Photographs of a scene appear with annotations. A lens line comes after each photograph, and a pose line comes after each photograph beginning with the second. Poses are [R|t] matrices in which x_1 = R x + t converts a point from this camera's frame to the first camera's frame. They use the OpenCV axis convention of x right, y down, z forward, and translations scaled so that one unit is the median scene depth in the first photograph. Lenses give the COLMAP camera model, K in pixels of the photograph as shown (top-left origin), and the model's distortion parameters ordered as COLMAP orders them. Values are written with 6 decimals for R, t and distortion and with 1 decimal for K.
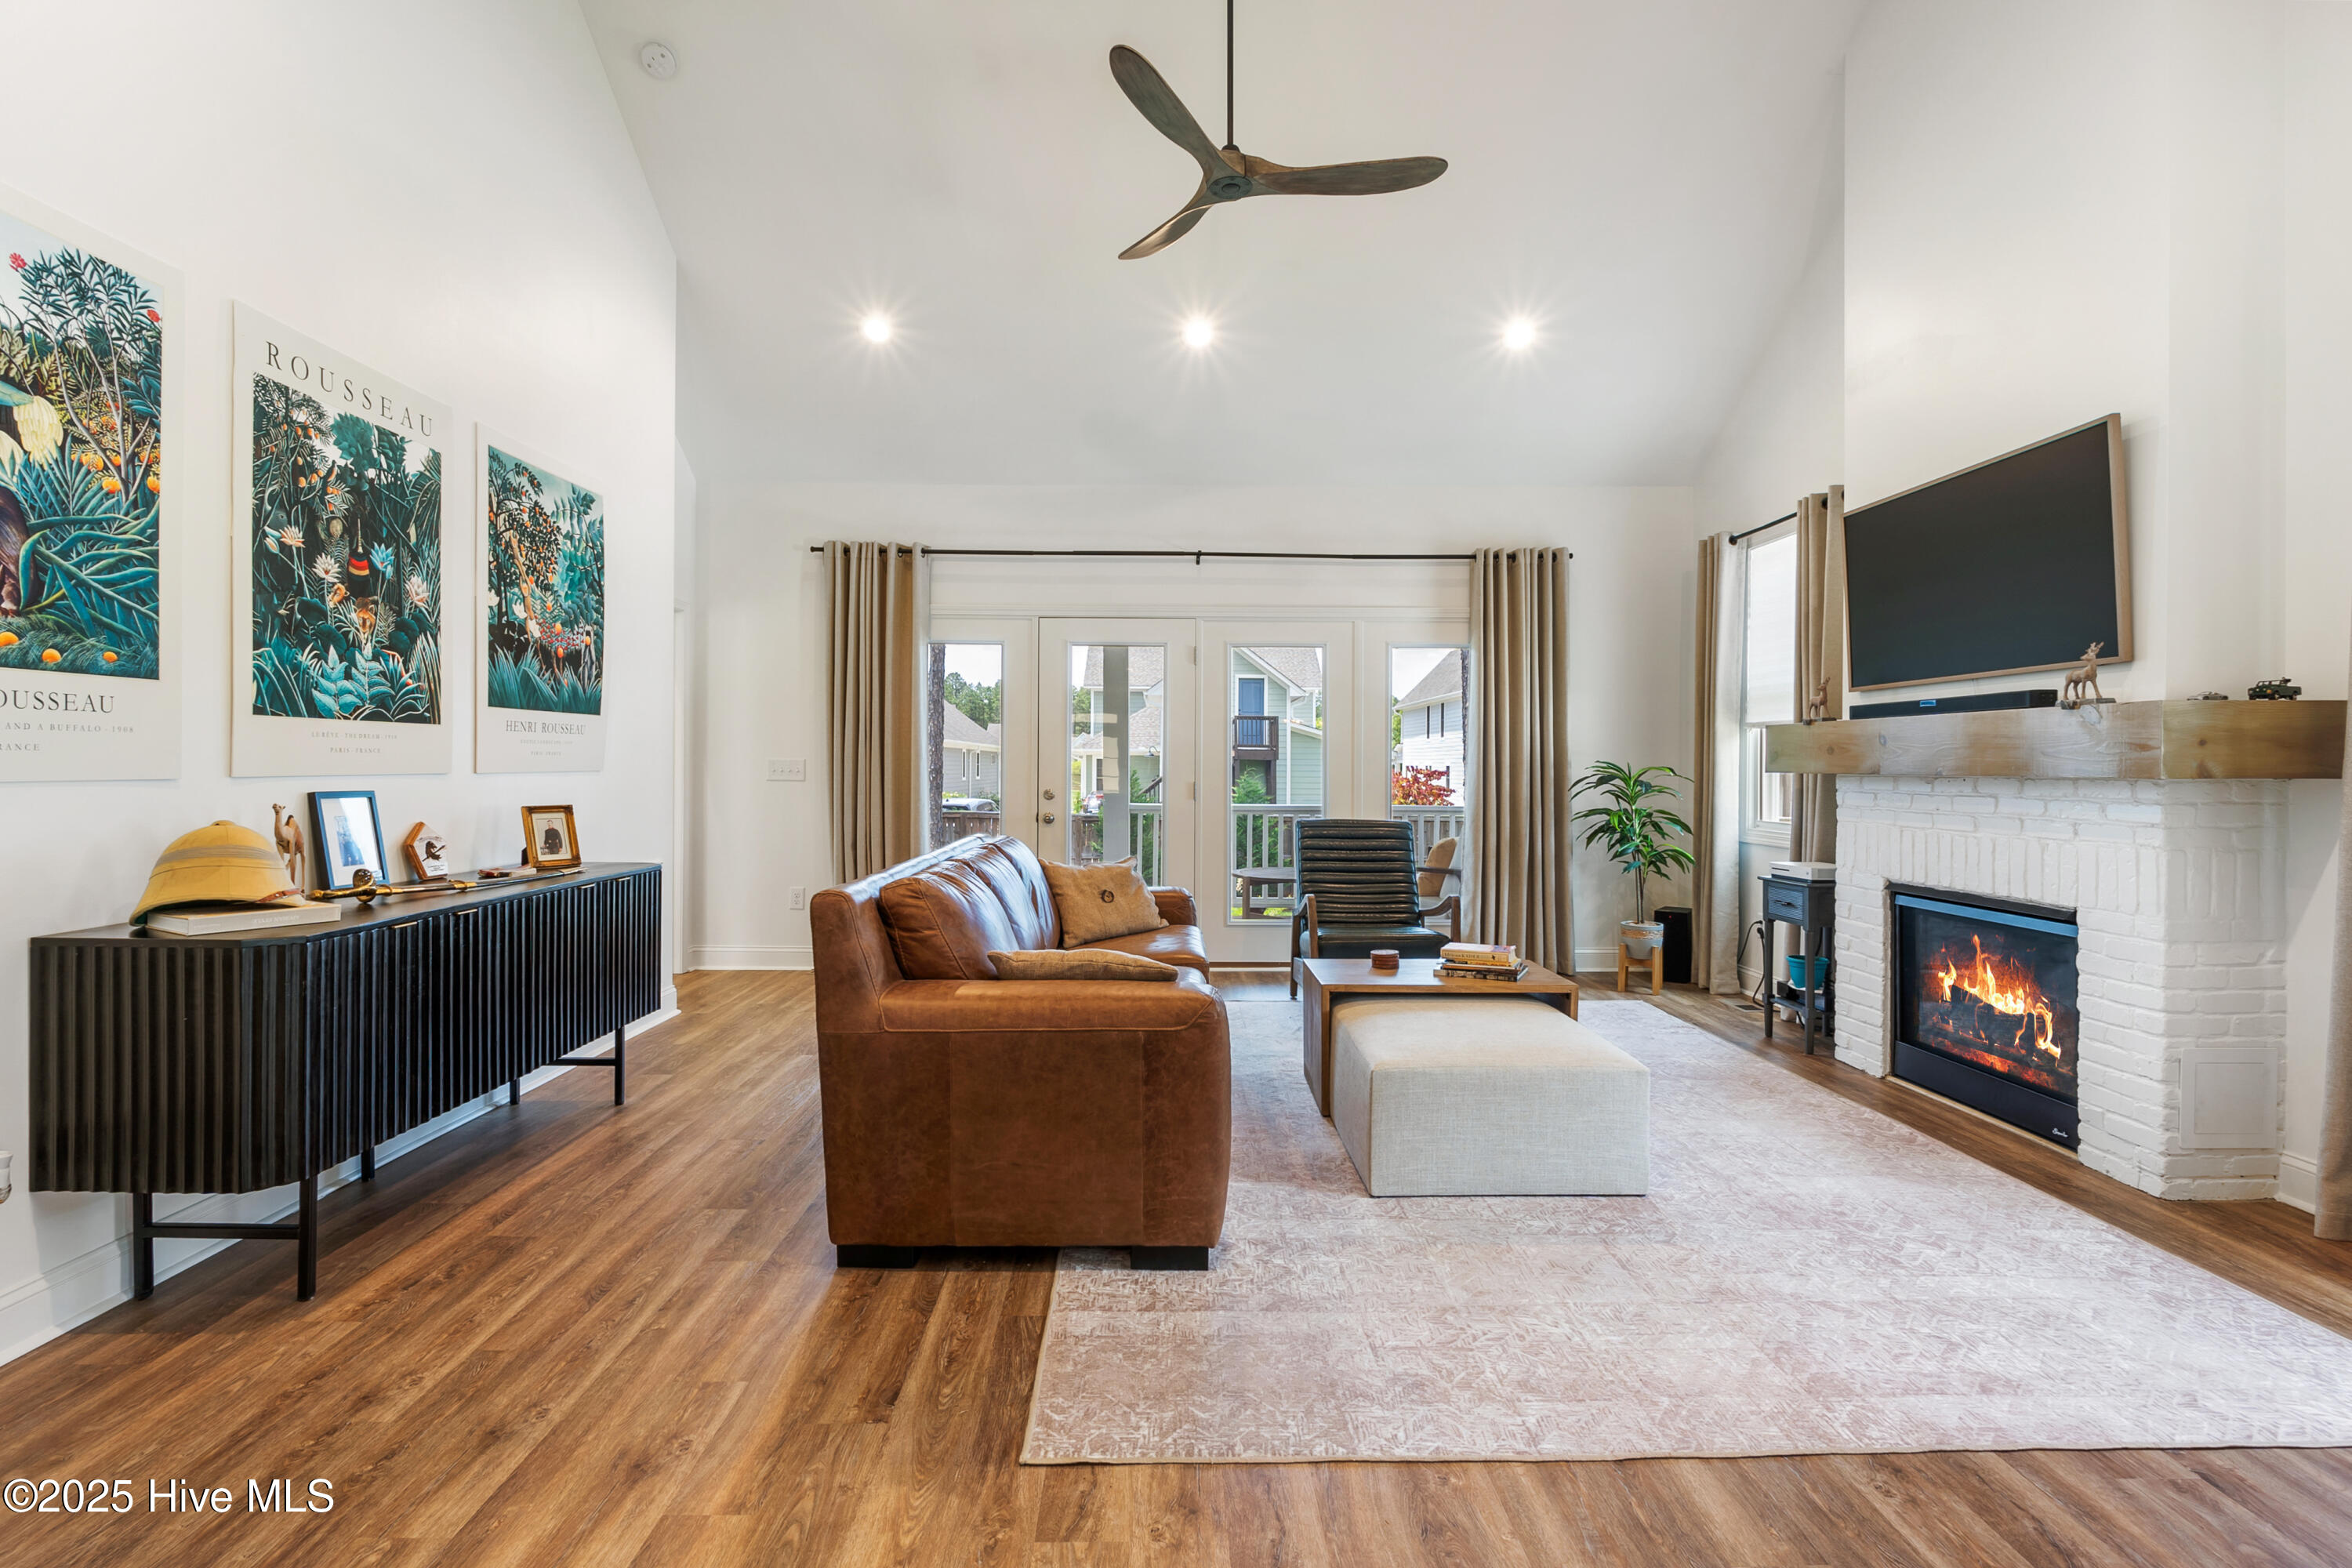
lens RADIAL K [[1077.2, 0, 1167.3], [0, 1077.2, 764.6], [0, 0, 1]] dist [-0.008321, 0.002044]
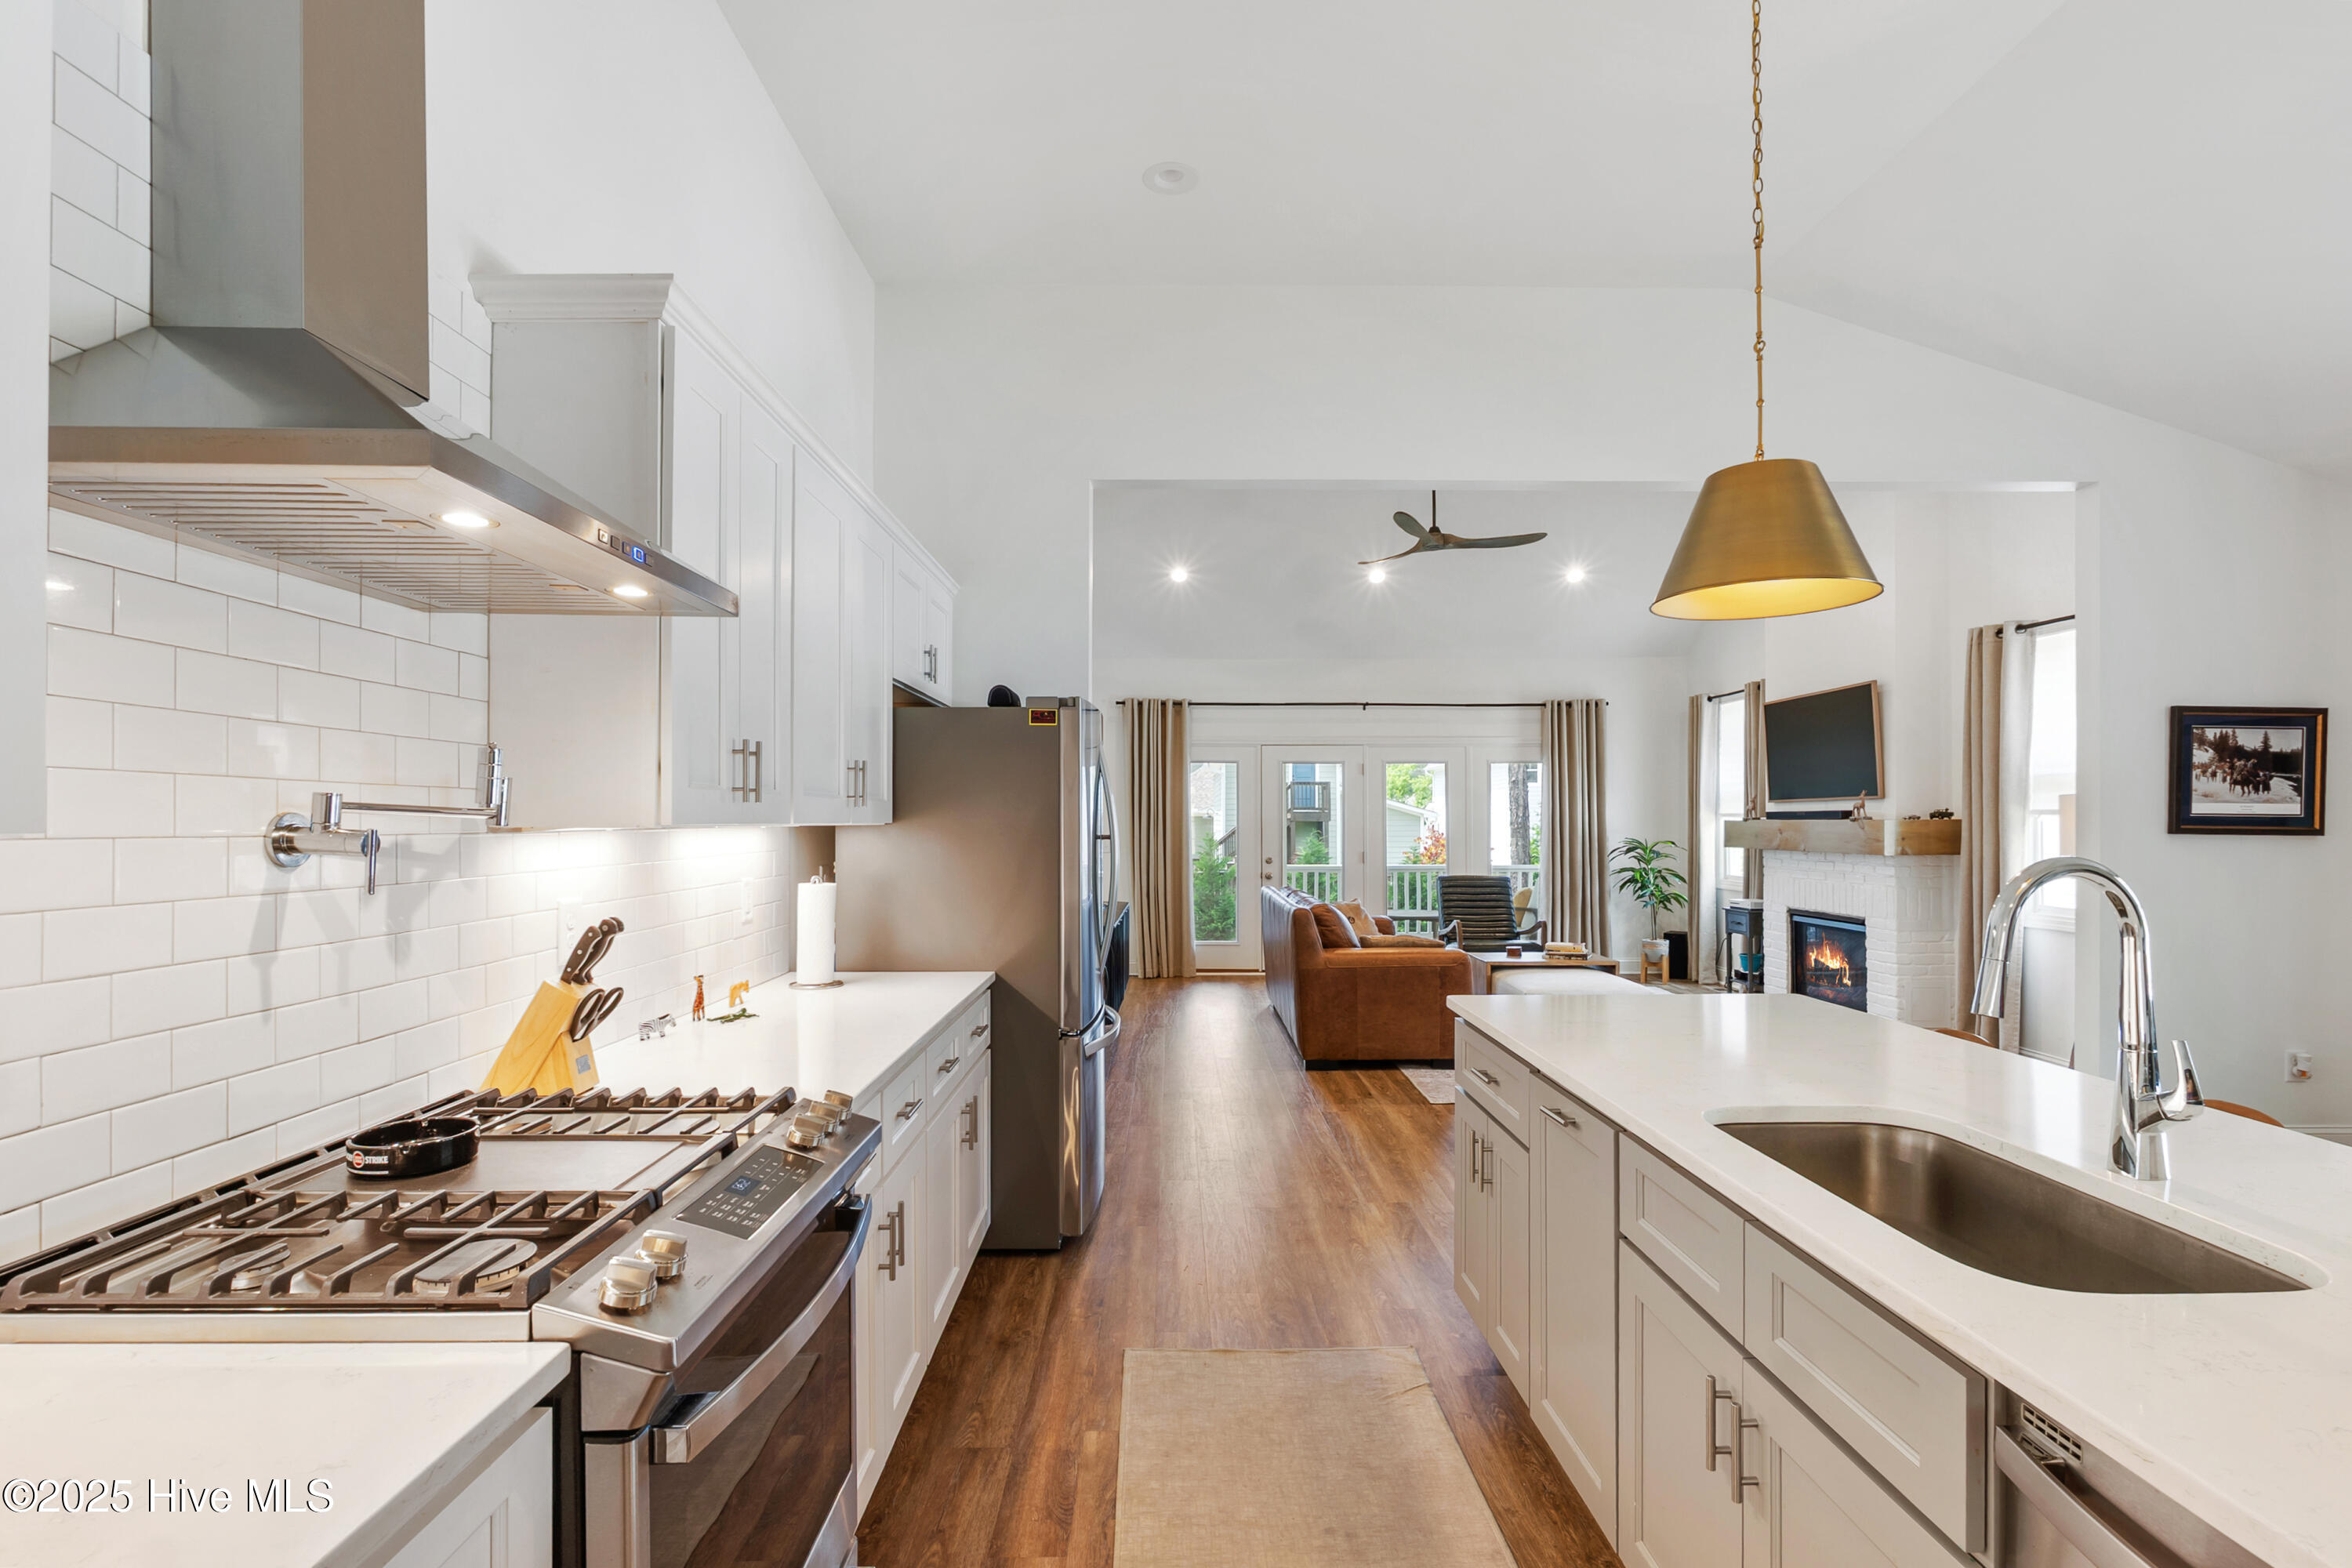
lens RADIAL K [[1077.2, 0, 1183.4], [0, 1077.2, 805.6], [0, 0, 1]] dist [-0.008321, 0.002044]
pose [[0.999975, -0.005867, -0.003872, -0.301251], [0.005812, 0.999885, -0.014030, -0.039232], [0.003954, 0.014007, 0.999894, -0.720586]]
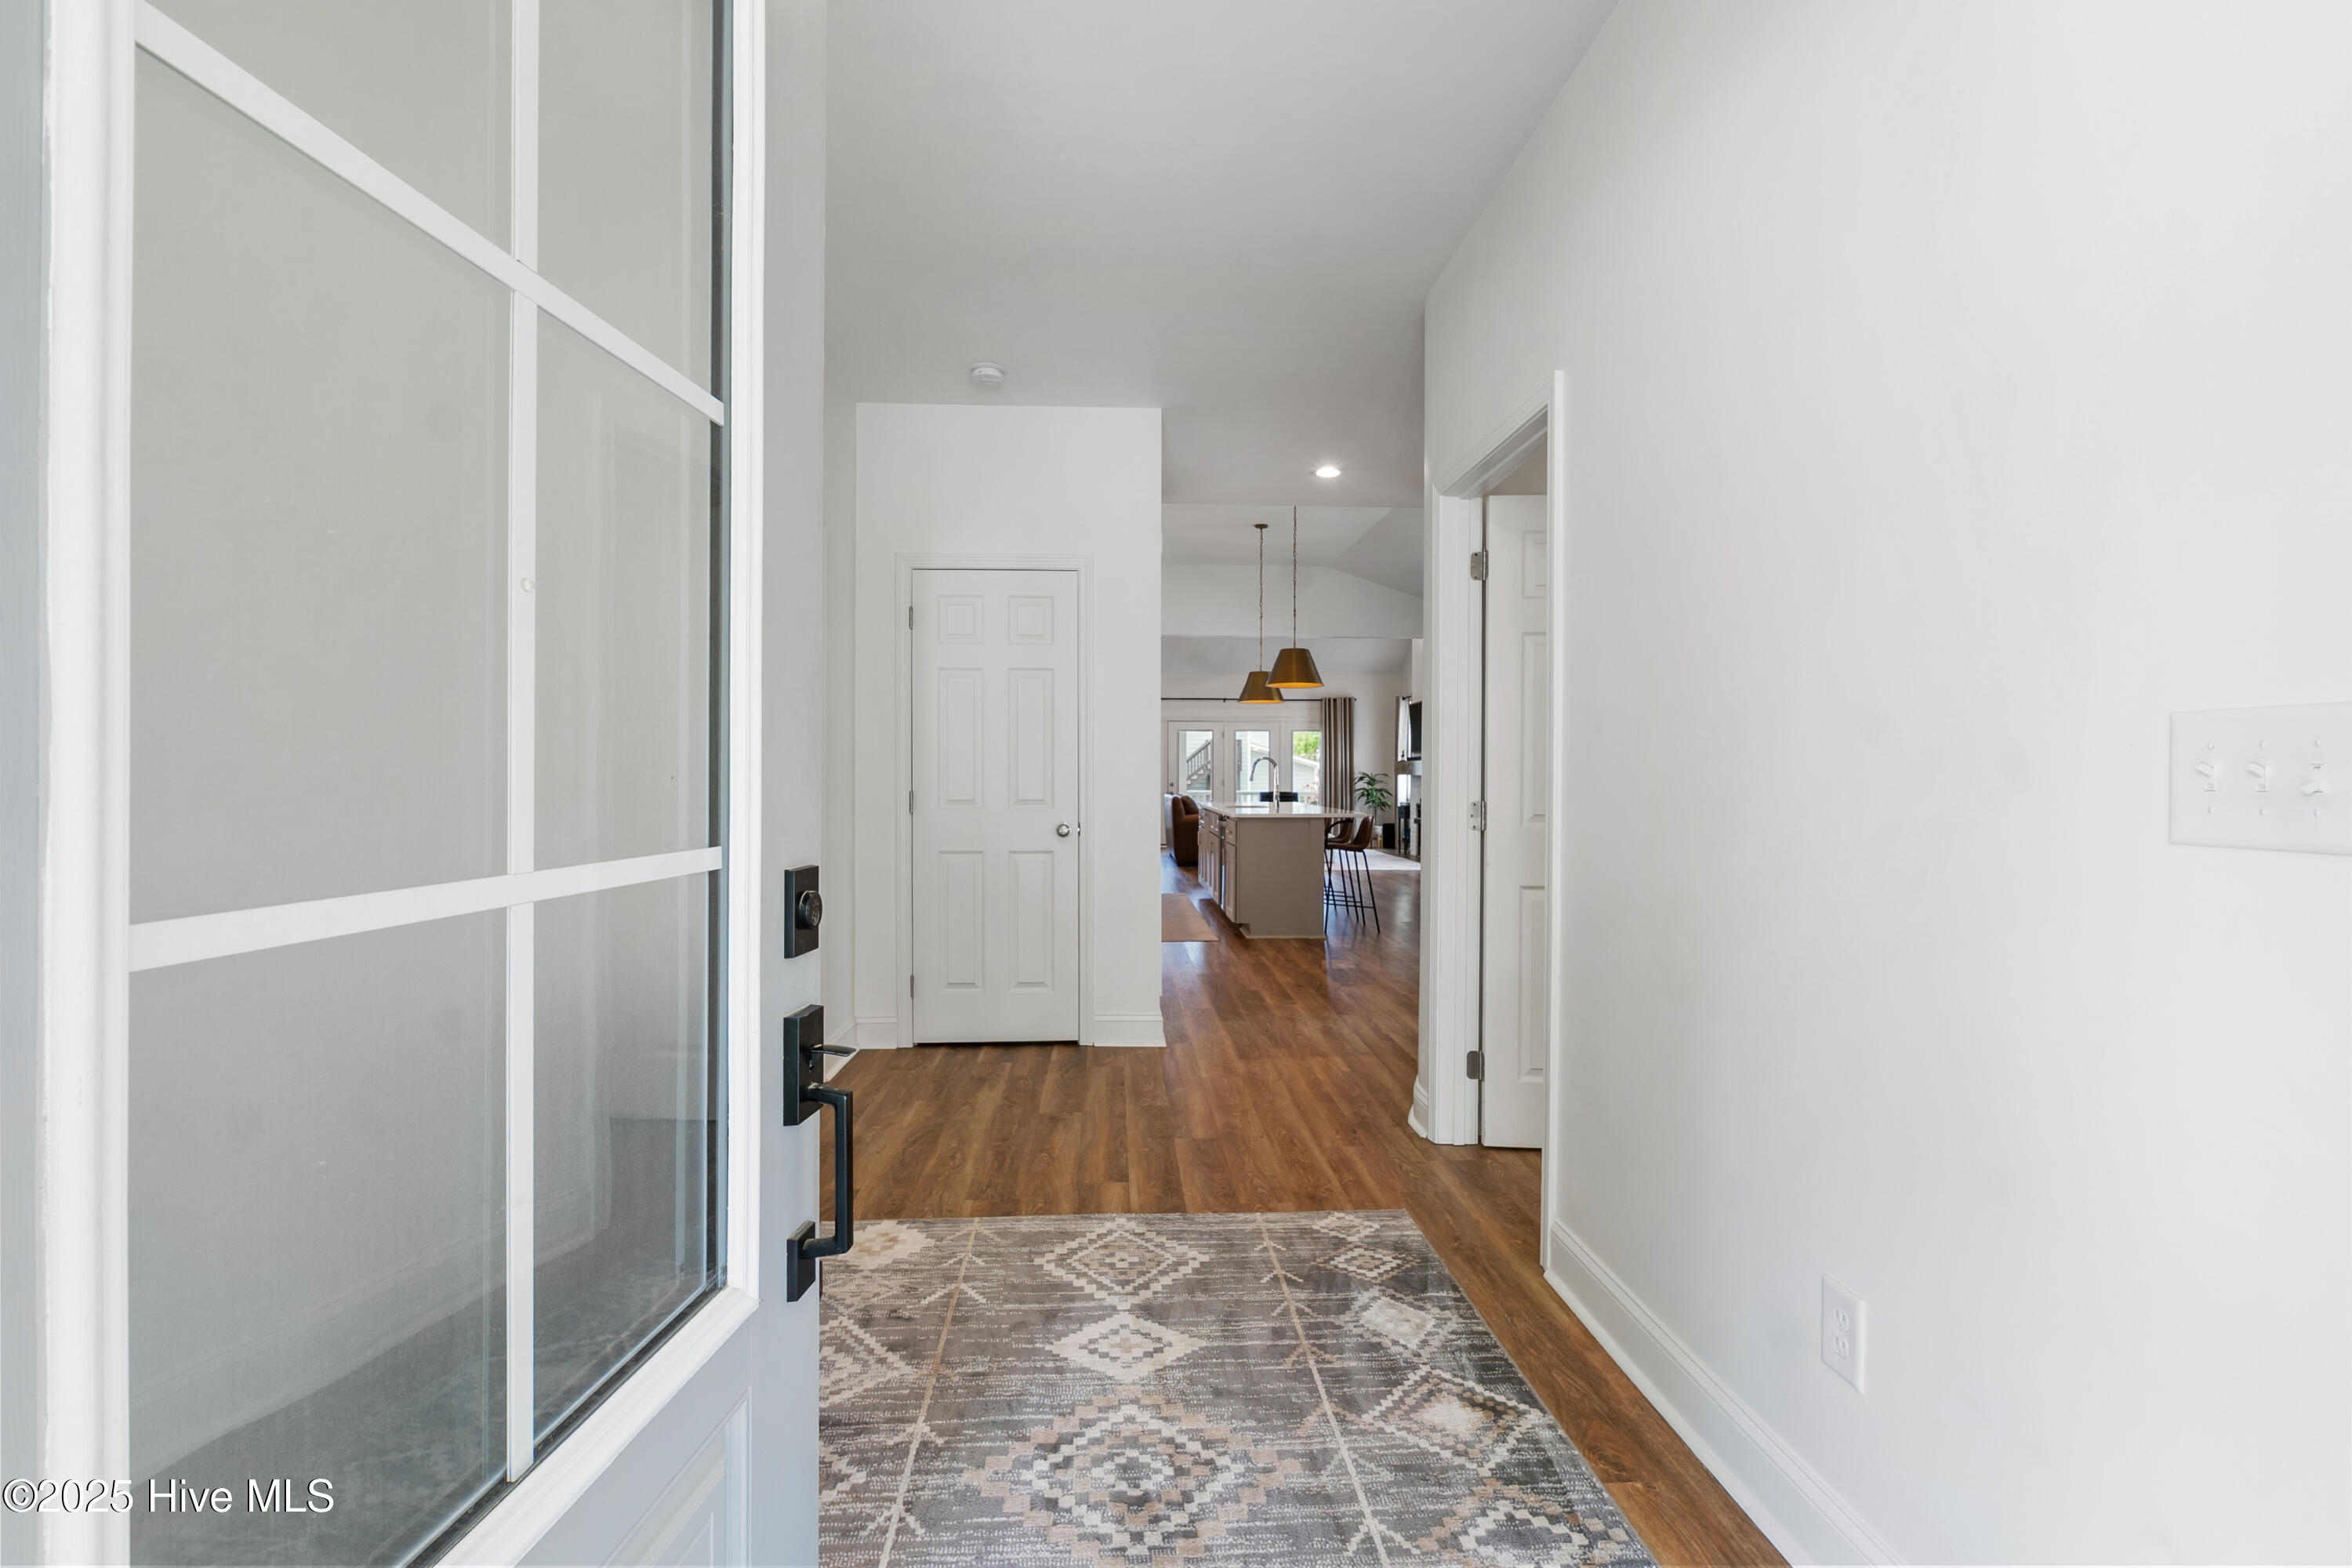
lens RADIAL K [[1077.2, 0, 1177.7], [0, 1077.2, 776.1], [0, 0, 1]] dist [-0.008321, 0.002044]
pose [[0.999153, -0.005584, 0.040779, -0.280536], [0.005655, 0.999983, -0.001619, 0.013629], [-0.040769, 0.001849, 0.999167, -2.409130]]
